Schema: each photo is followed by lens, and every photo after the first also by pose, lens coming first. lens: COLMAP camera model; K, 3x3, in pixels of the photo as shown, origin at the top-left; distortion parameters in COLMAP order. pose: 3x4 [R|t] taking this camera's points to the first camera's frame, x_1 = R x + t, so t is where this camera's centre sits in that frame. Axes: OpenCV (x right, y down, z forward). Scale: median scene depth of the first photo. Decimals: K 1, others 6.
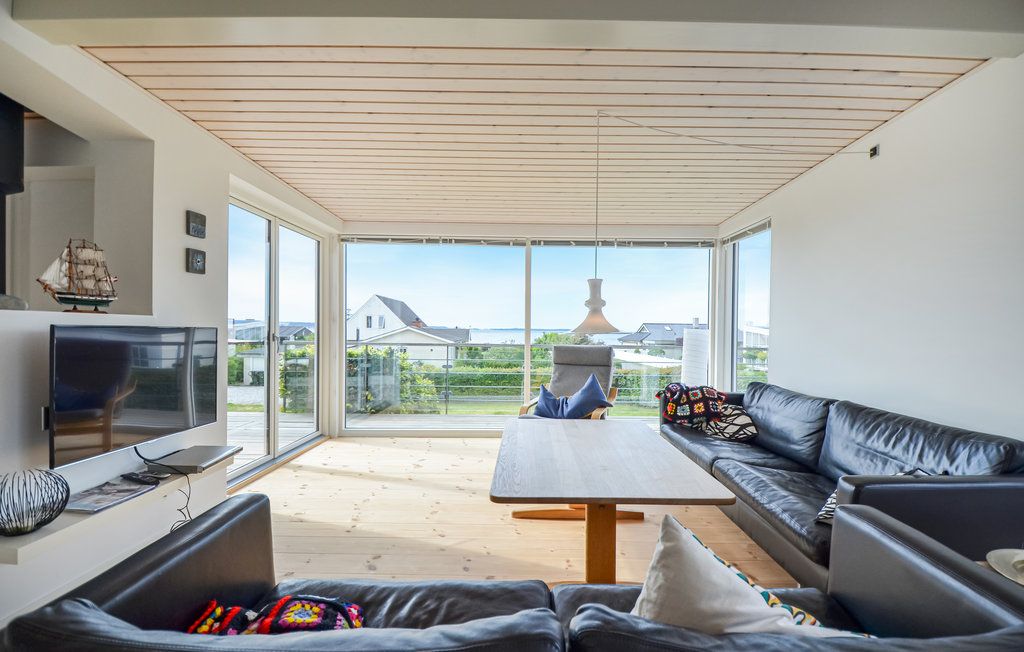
lens RADIAL K [[487.1, 0, 520.2], [0, 487.1, 329.7], [0, 0, 1]] dist [0.041294, -0.002611]
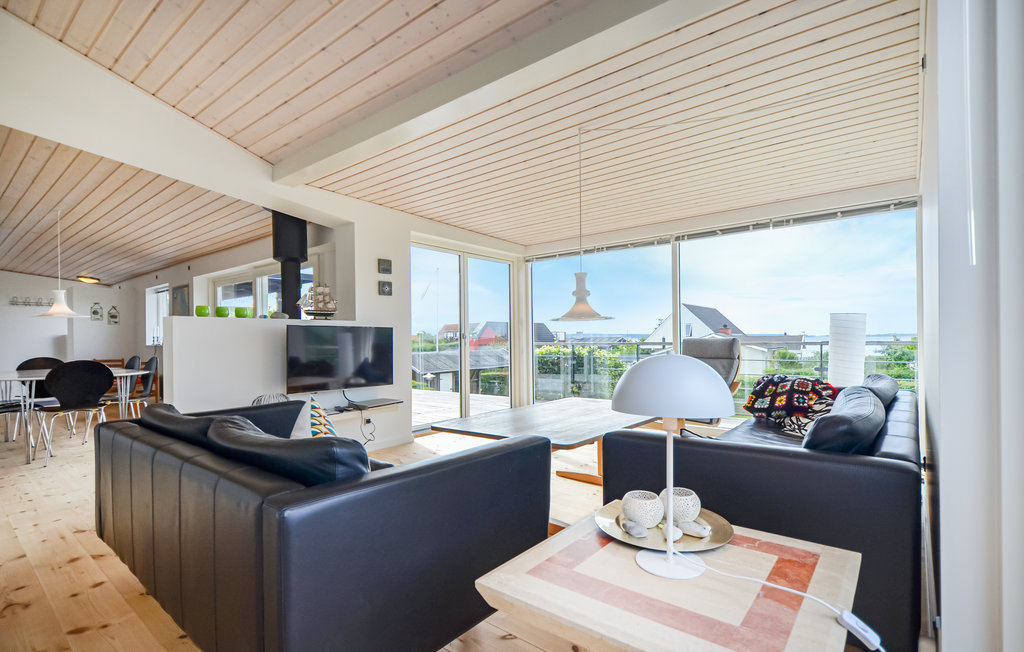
lens RADIAL K [[487.1, 0, 510.1], [0, 487.1, 332.3], [0, 0, 1]] dist [0.041294, -0.002611]
pose [[0.774108, -0.031805, -0.632255, 0.403394], [0.020814, 0.999476, -0.024793, 0.034421], [0.632712, 0.006033, 0.774364, -0.004627]]
